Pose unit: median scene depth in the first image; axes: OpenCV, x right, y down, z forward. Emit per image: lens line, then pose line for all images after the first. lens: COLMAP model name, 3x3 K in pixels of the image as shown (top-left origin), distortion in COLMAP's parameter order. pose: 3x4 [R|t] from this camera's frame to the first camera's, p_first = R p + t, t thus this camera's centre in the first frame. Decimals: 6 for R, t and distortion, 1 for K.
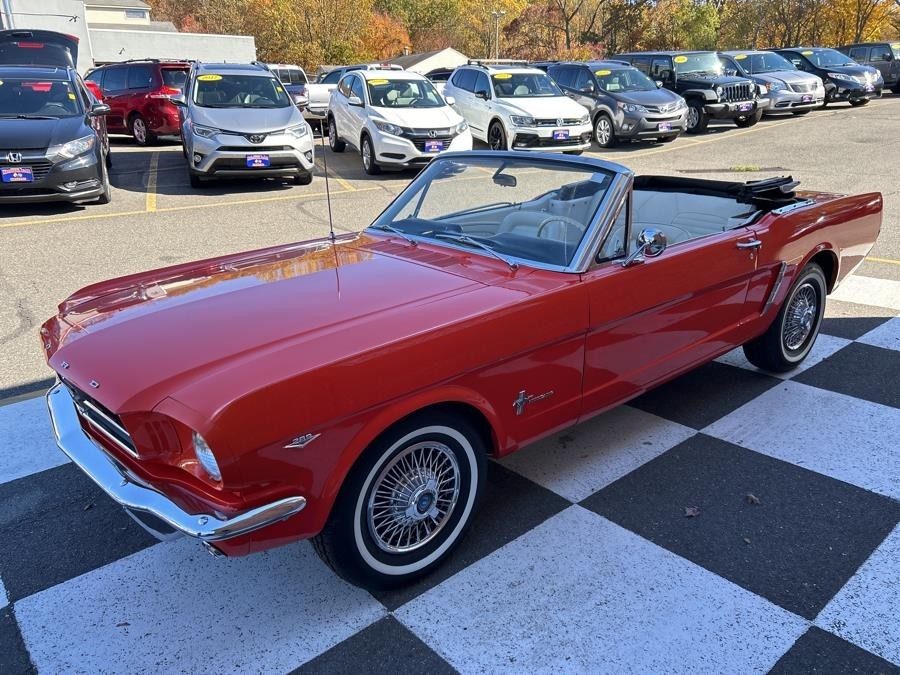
lens RADIAL K [[678.1, 0, 446.8], [0, 678.1, 343.8], [0, 0, 1]] dist [0.054902, -0.062207]
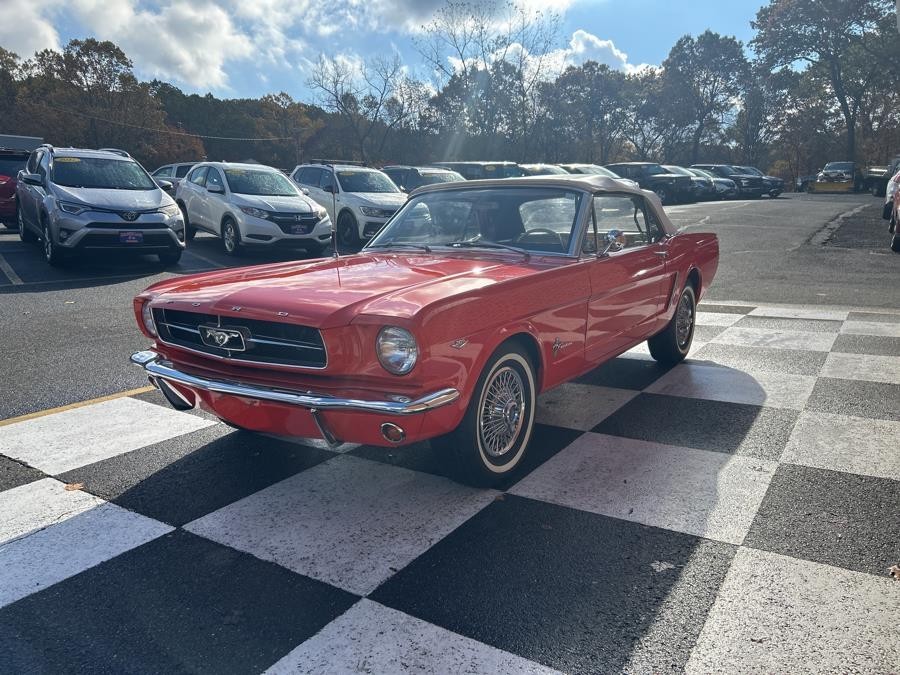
lens RADIAL K [[678.1, 0, 447.6], [0, 678.1, 337.4], [0, 0, 1]] dist [0.054902, -0.062207]
pose [[0.957724, -0.034927, 0.285562, -0.121167], [0.080459, 0.985512, -0.149308, 0.063580], [-0.276210, 0.165972, 0.946658, -0.055604]]
